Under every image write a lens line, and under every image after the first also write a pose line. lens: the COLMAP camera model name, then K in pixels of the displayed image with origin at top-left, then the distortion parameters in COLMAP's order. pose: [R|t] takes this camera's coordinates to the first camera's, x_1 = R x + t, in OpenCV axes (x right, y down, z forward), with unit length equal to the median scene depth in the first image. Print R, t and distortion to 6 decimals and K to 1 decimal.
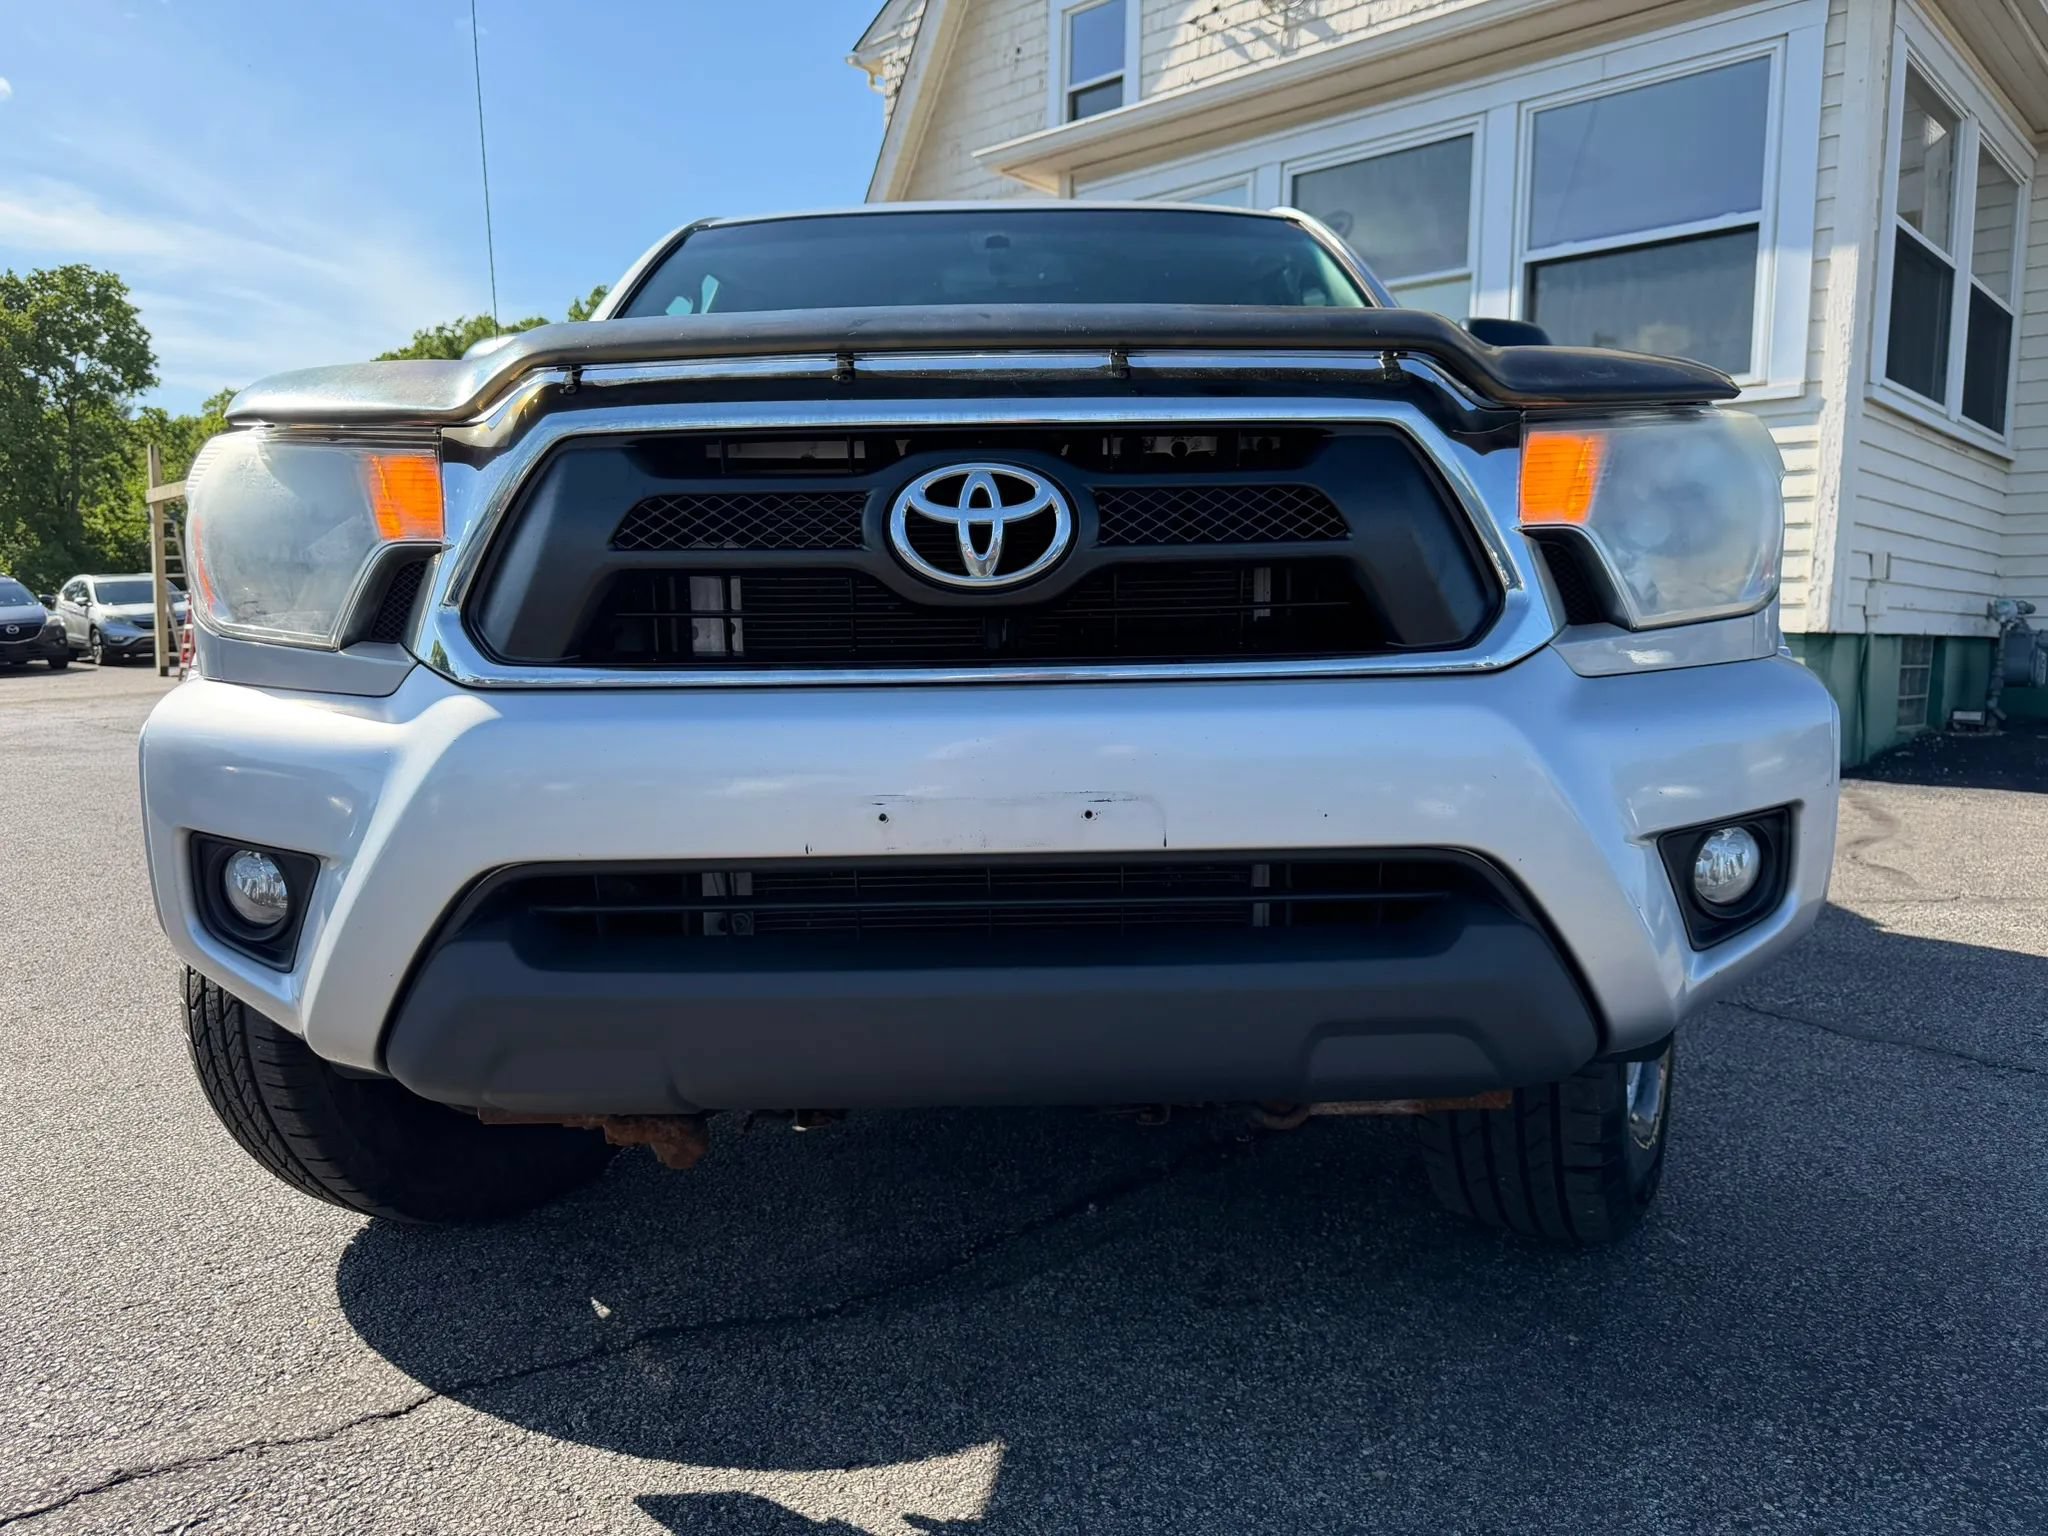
lens RADIAL K [[1460.1, 0, 1020.2], [0, 1460.1, 783.2], [0, 0, 1]] dist [-0.007868, 0.004484]
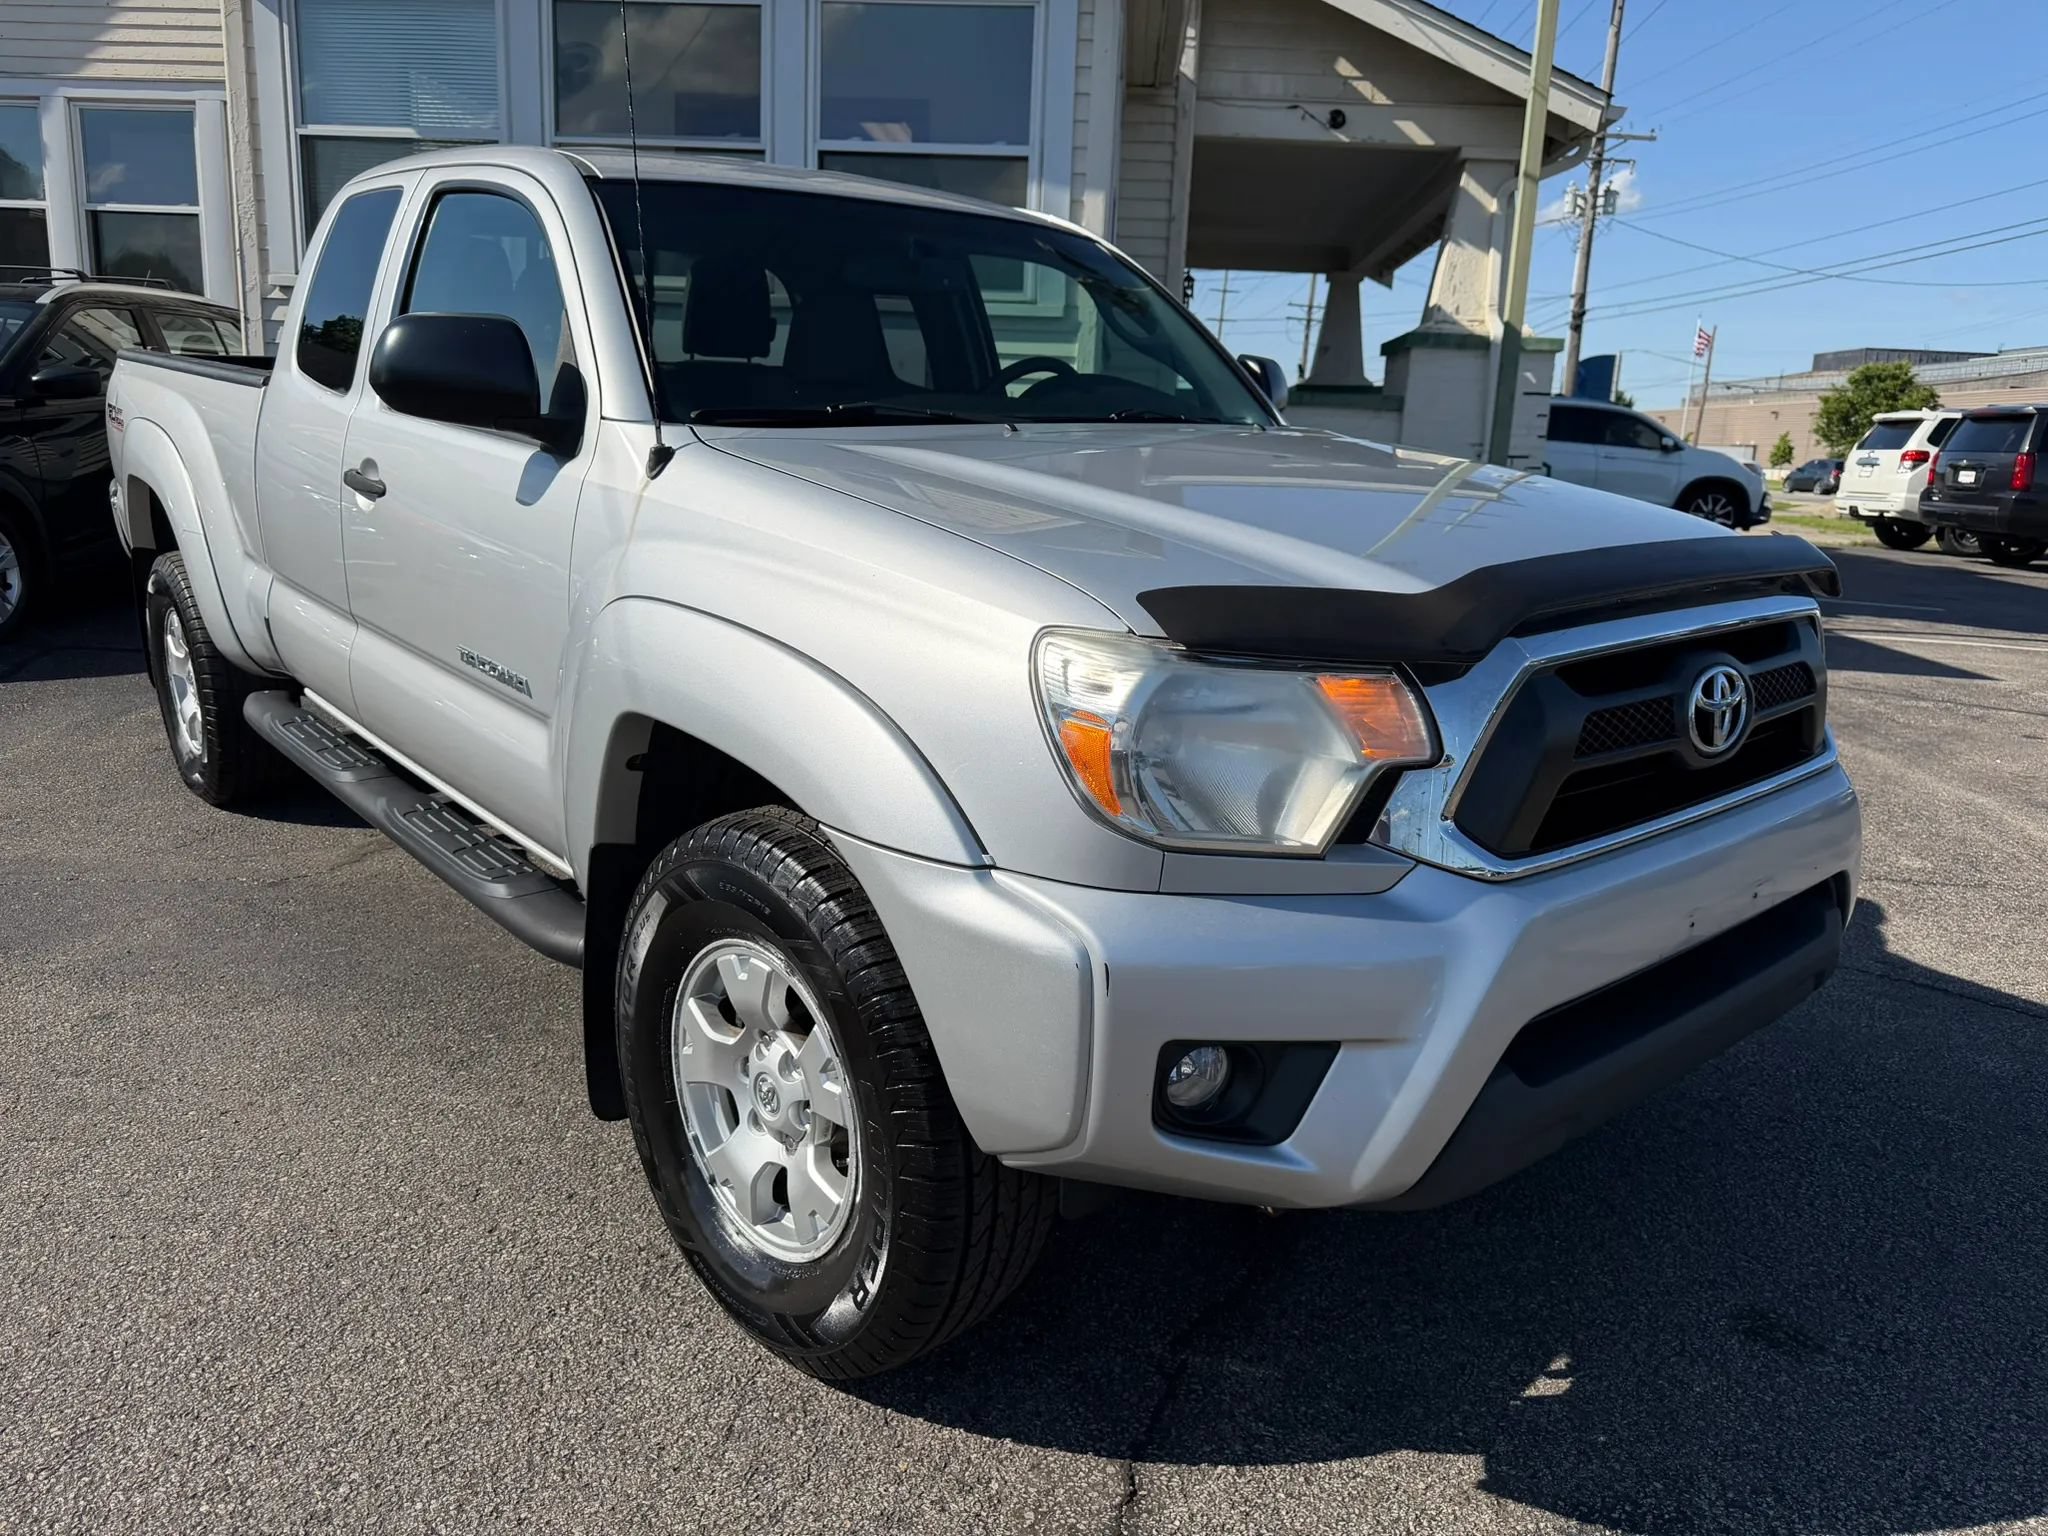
lens RADIAL K [[1467.8, 0, 1033.4], [0, 1467.8, 765.0], [0, 0, 1]] dist [-0.003735, -0.002362]
pose [[0.759800, -0.123379, 0.638342, -1.064943], [0.038600, 0.988657, 0.145145, -0.262191], [-0.649010, -0.085641, 0.755944, 0.245720]]
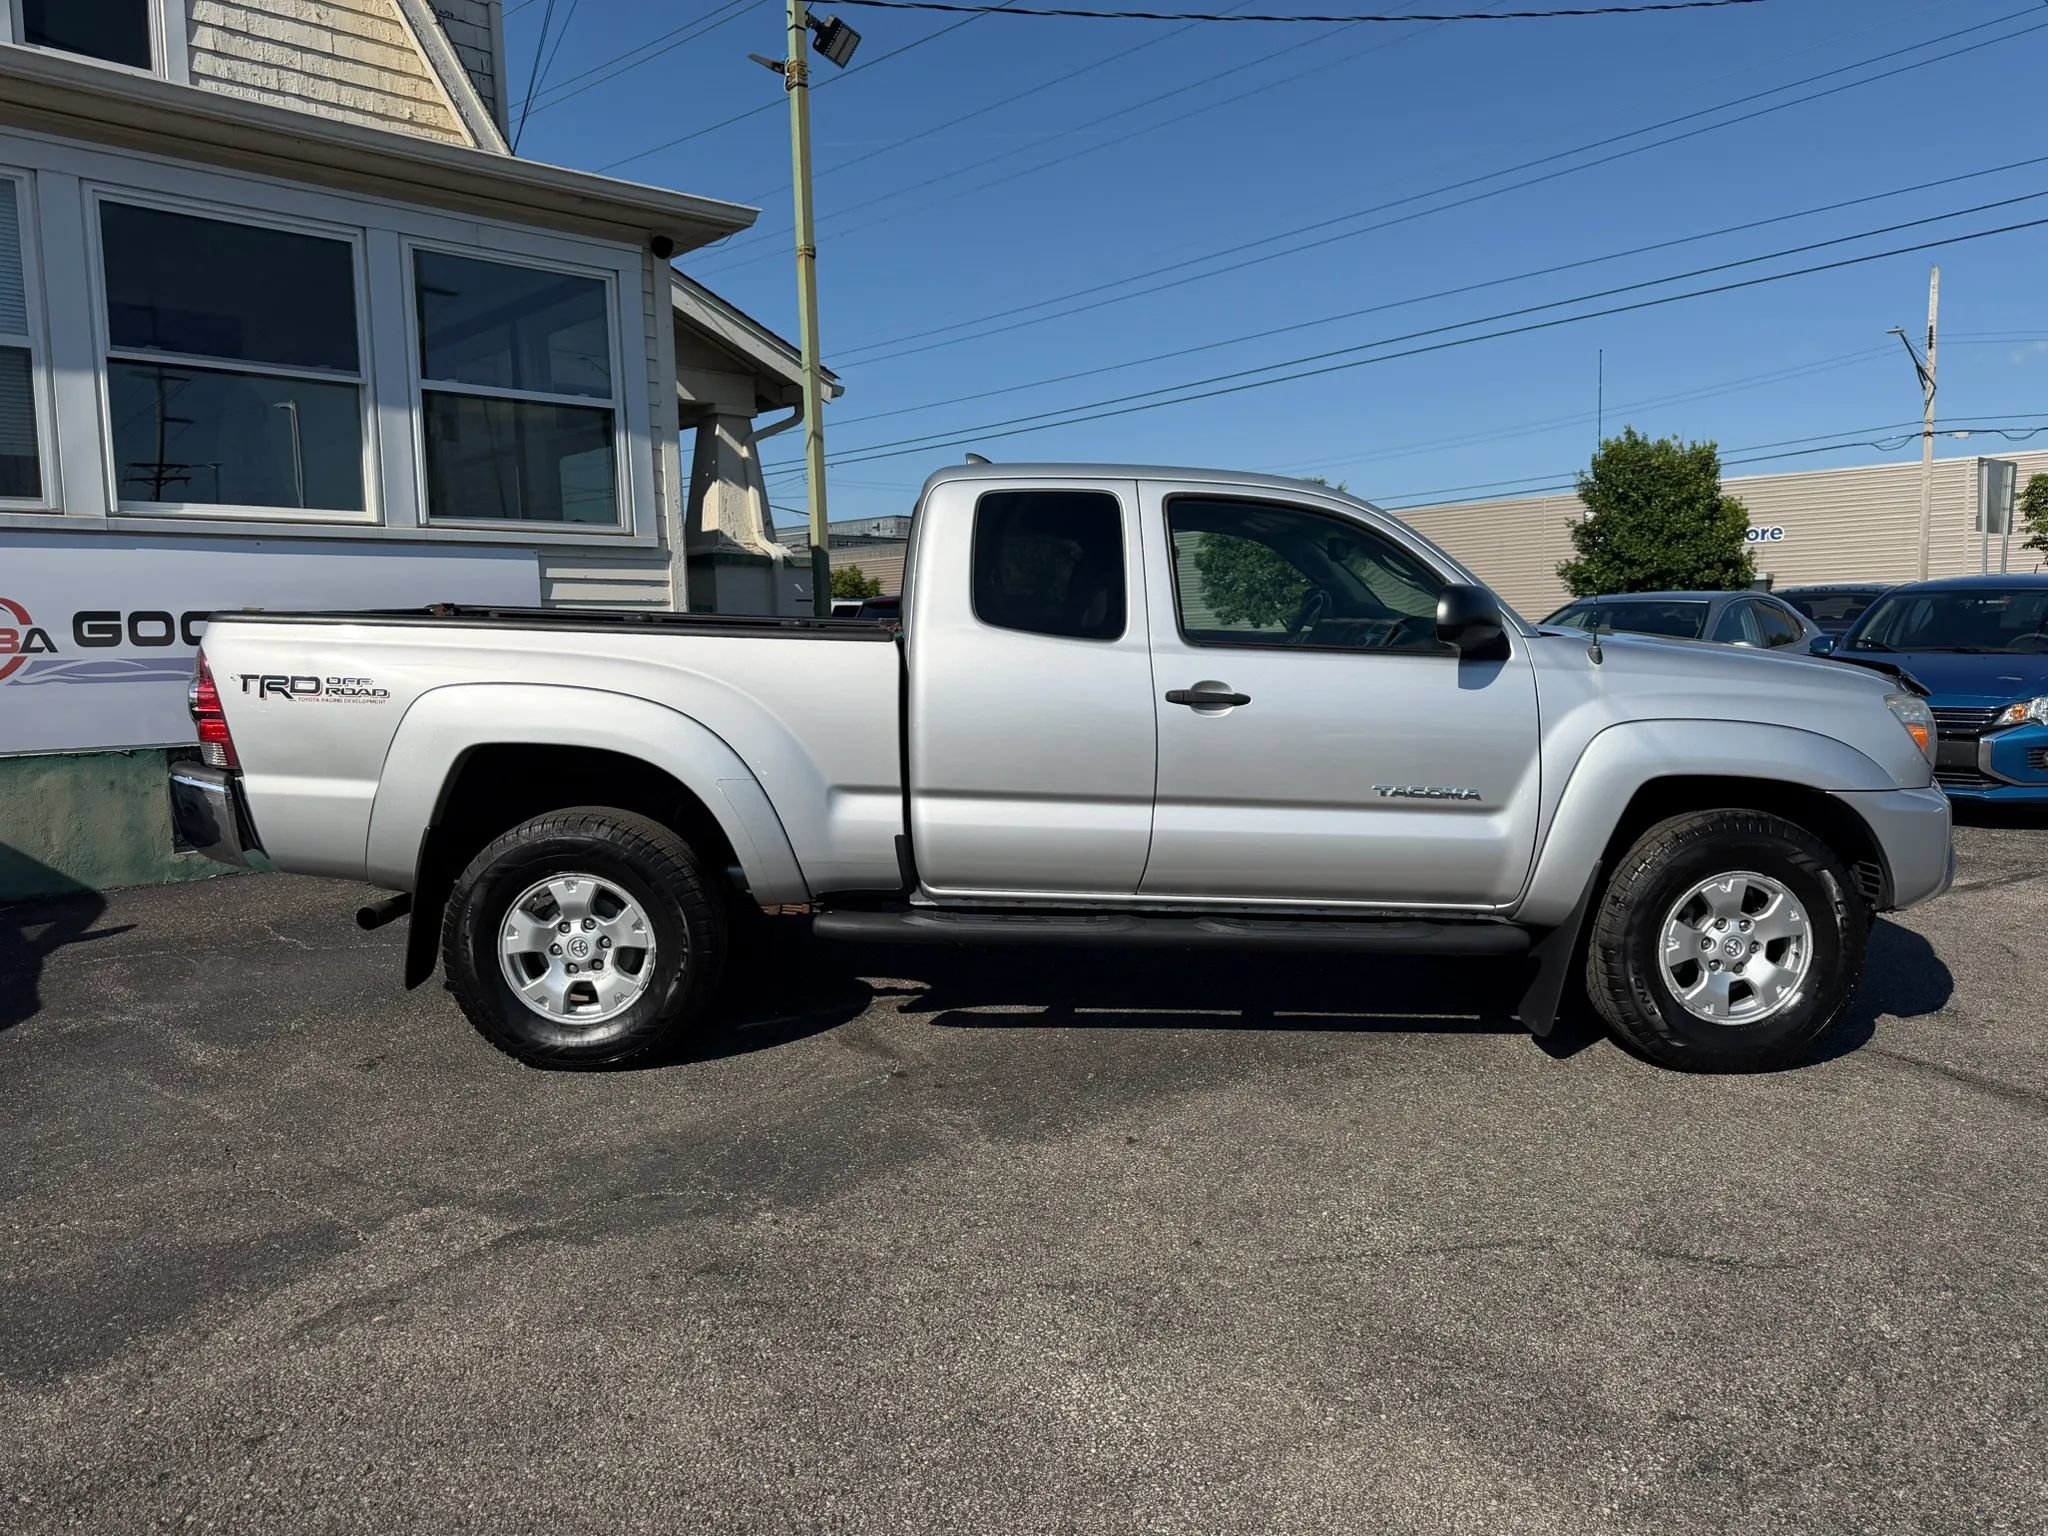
lens RADIAL K [[1454.2, 0, 1032.8], [0, 1454.2, 766.3], [0, 0, 1]] dist [0.002432, -0.003274]
pose [[0.012640, -0.102481, 0.994655, -2.848358], [0.125941, 0.986976, 0.100090, -0.548684], [-0.991957, 0.124003, 0.025381, 2.262950]]
